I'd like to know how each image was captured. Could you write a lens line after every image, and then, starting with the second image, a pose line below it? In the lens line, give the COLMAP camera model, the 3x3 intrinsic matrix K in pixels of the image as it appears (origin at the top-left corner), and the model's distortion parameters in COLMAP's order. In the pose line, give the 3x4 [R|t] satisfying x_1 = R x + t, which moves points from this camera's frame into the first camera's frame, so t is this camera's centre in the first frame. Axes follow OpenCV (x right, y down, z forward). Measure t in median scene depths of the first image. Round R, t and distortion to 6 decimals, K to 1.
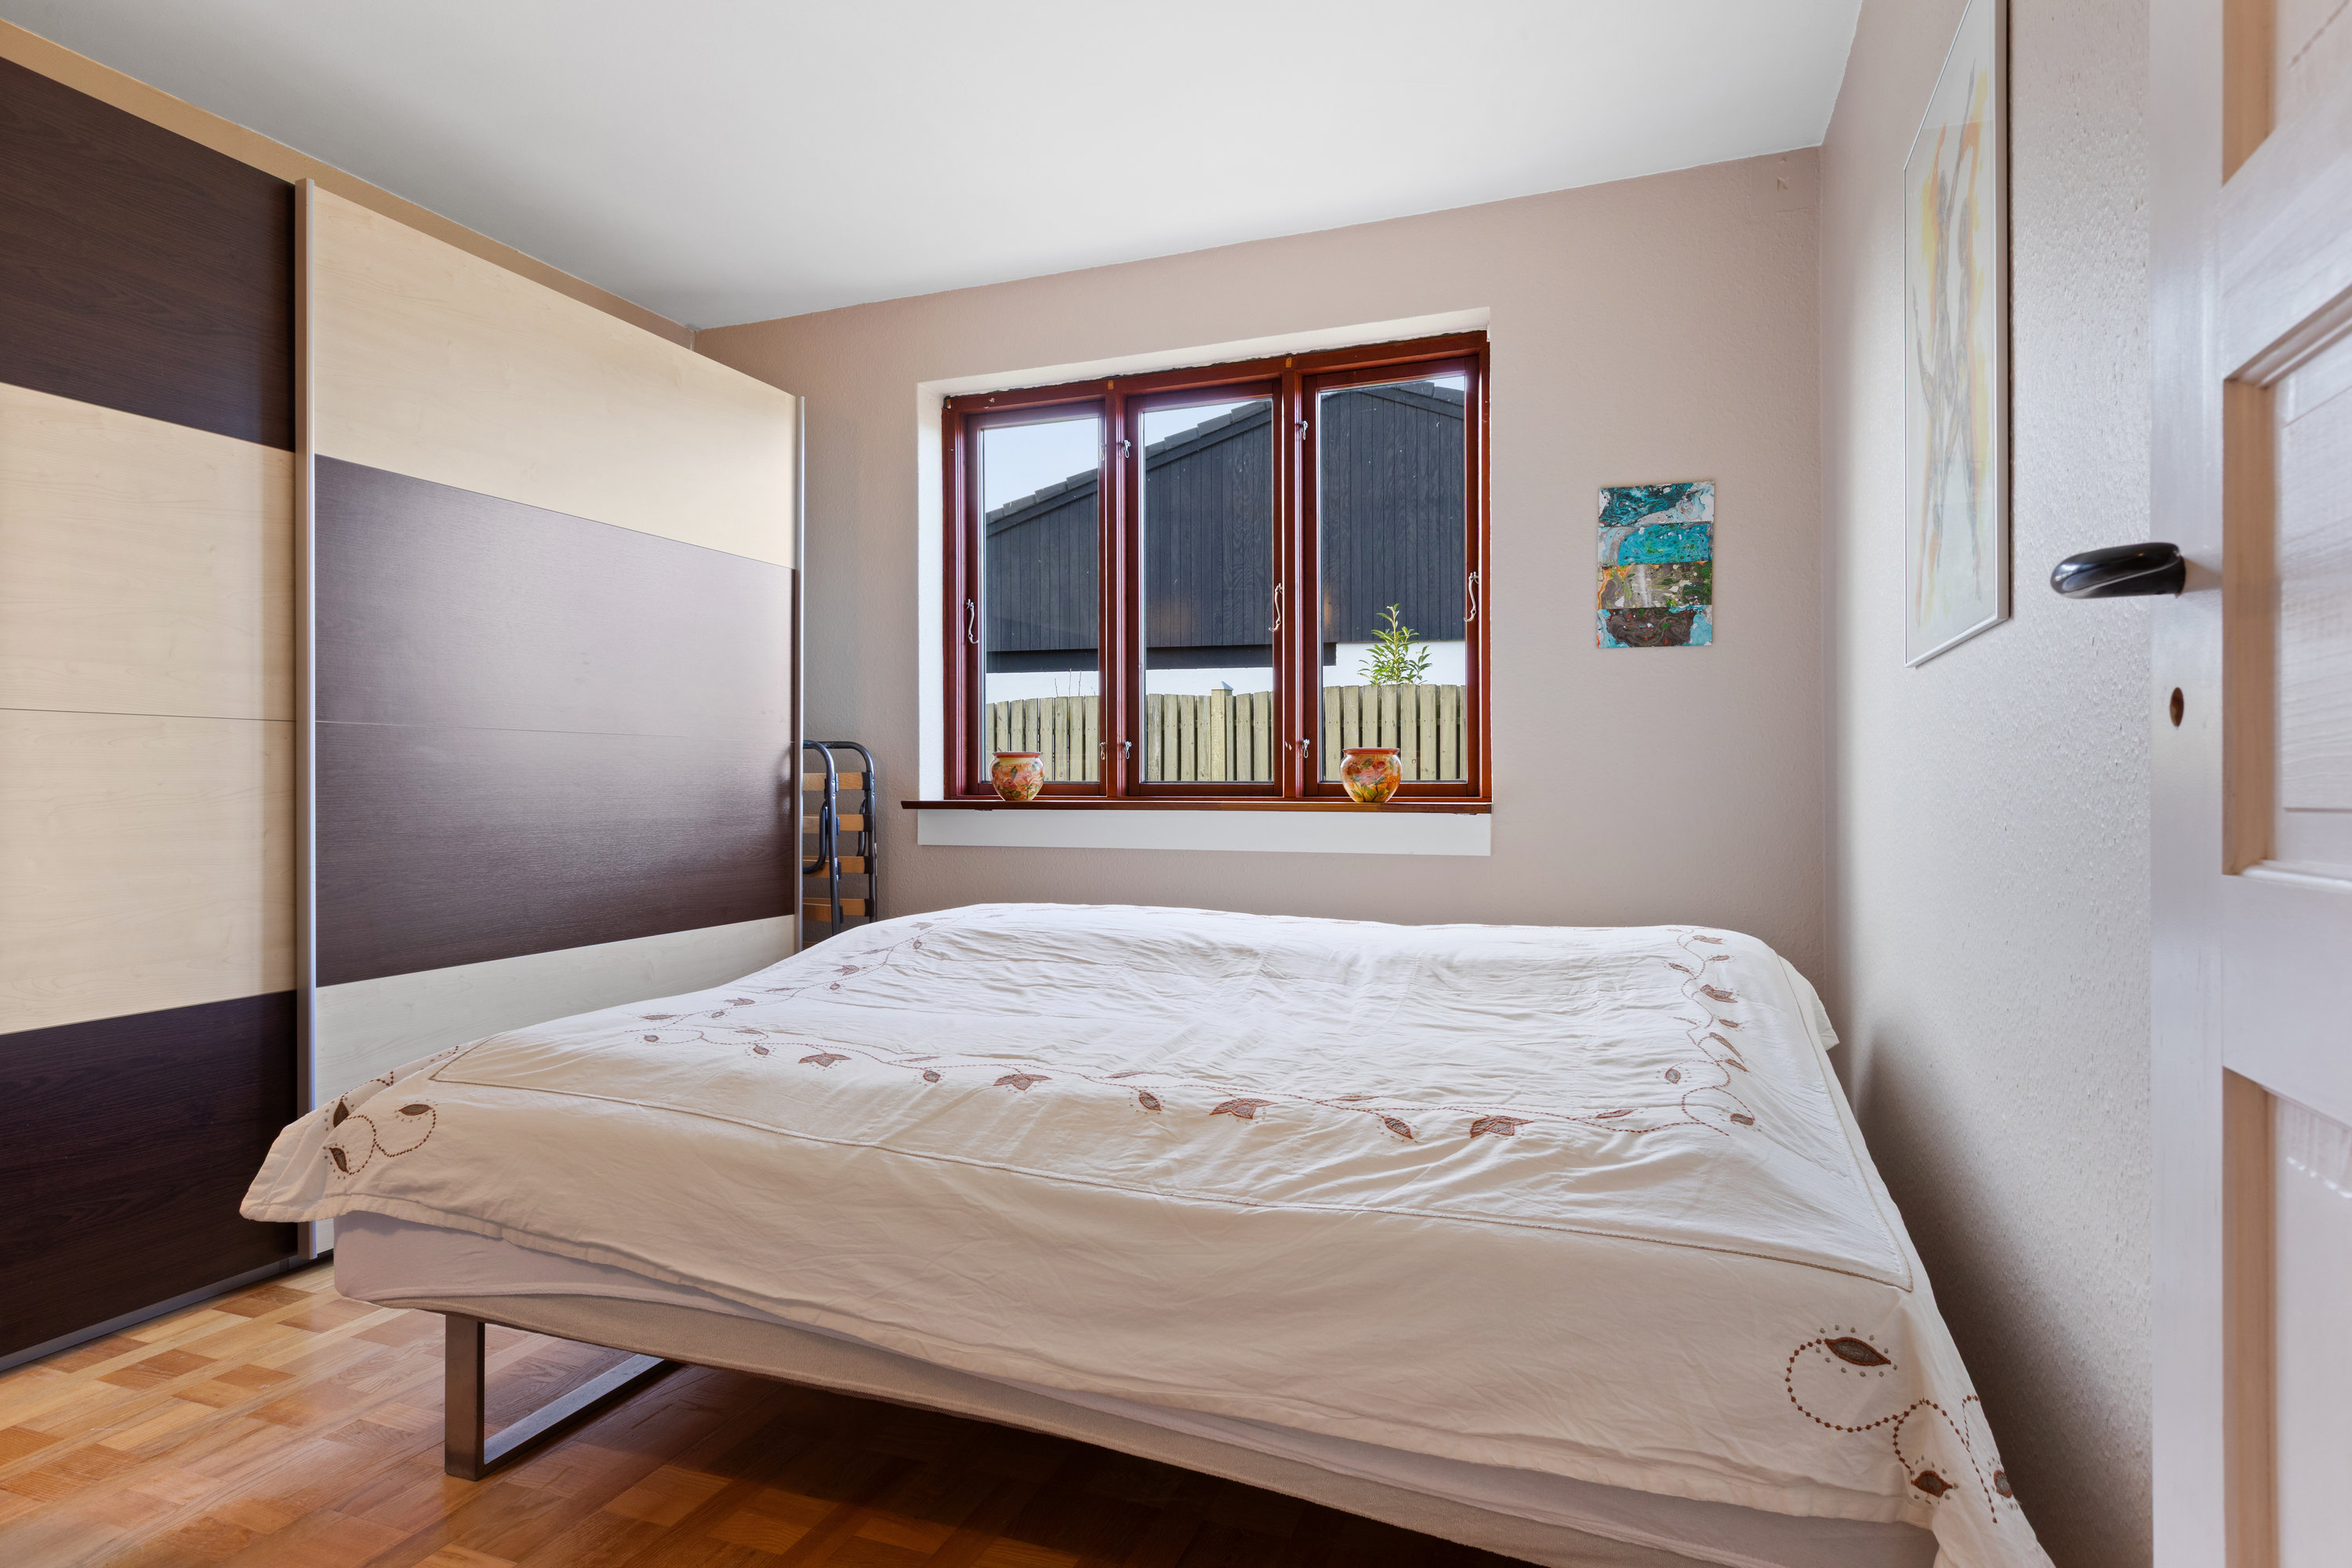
lens RADIAL K [[1275.5, 0, 1200.6], [0, 1275.5, 781.5], [0, 0, 1]] dist [-0.000624, 0.000053]
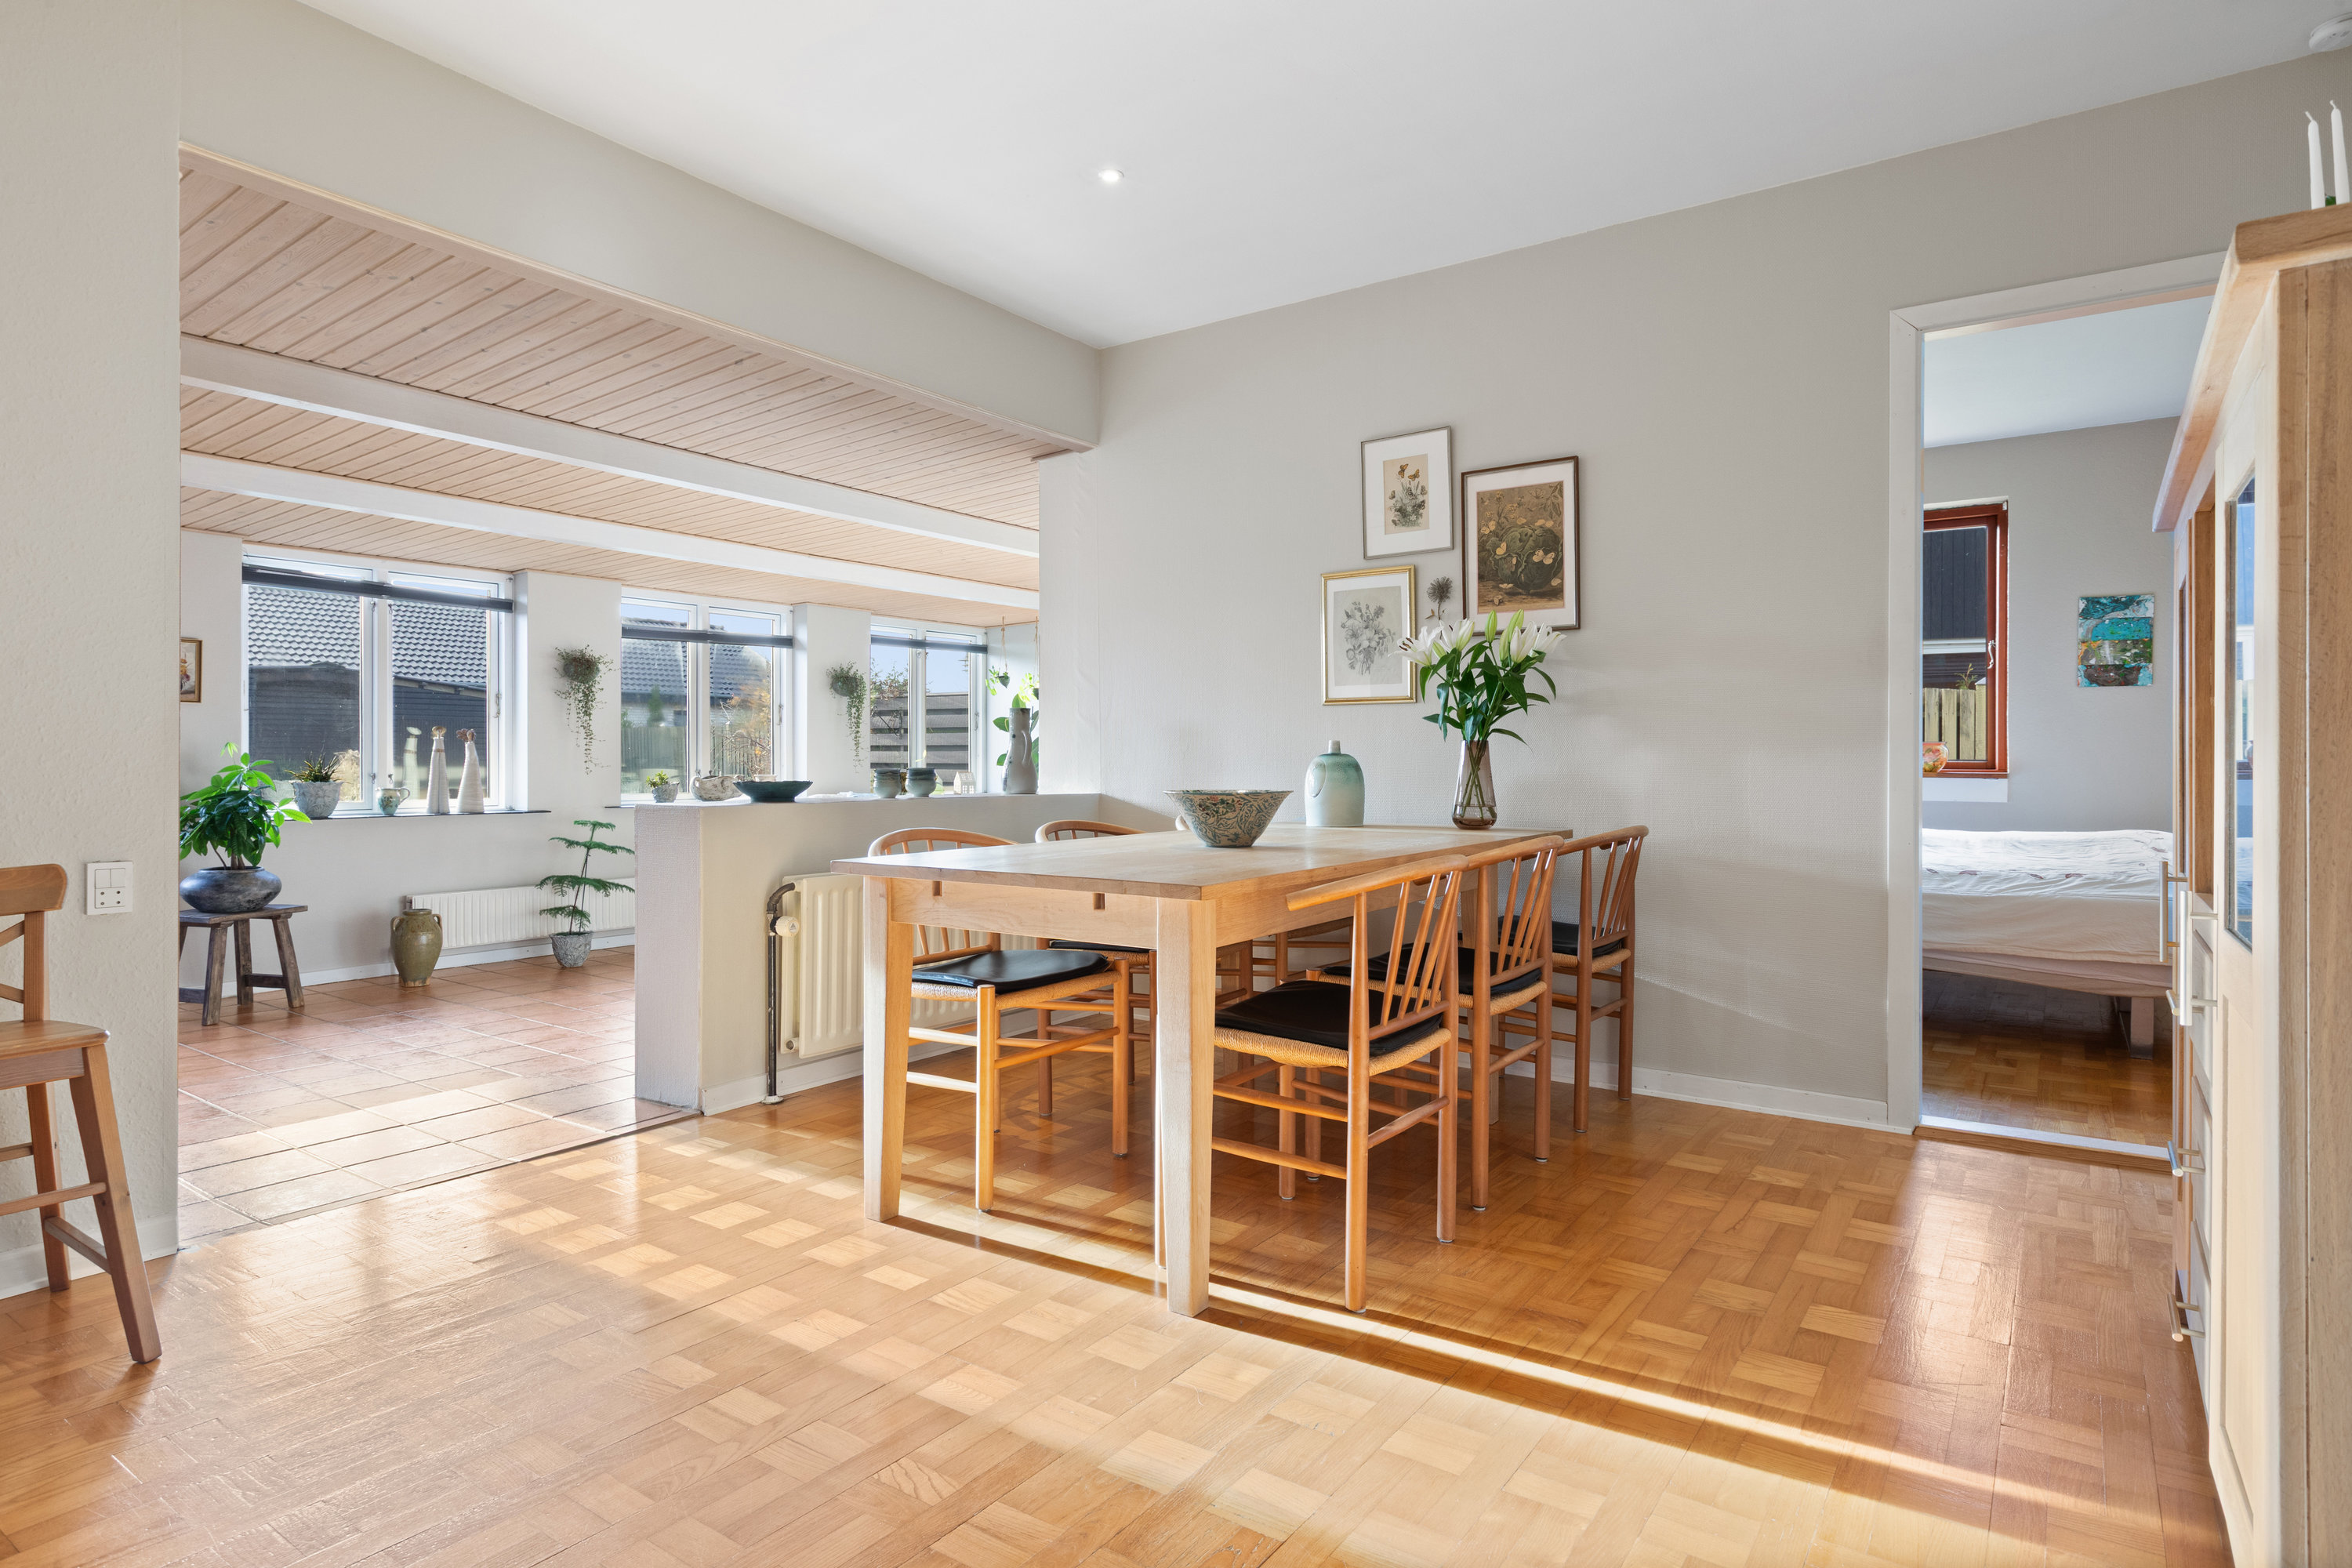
lens RADIAL K [[1275.5, 0, 1183.6], [0, 1275.5, 775.5], [0, 0, 1]] dist [-0.000624, 0.000053]
pose [[0.967302, 0.002168, -0.253618, -0.459664], [0.000260, 0.999954, 0.009540, 0.003441], [0.253627, -0.009294, 0.967257, -1.077852]]
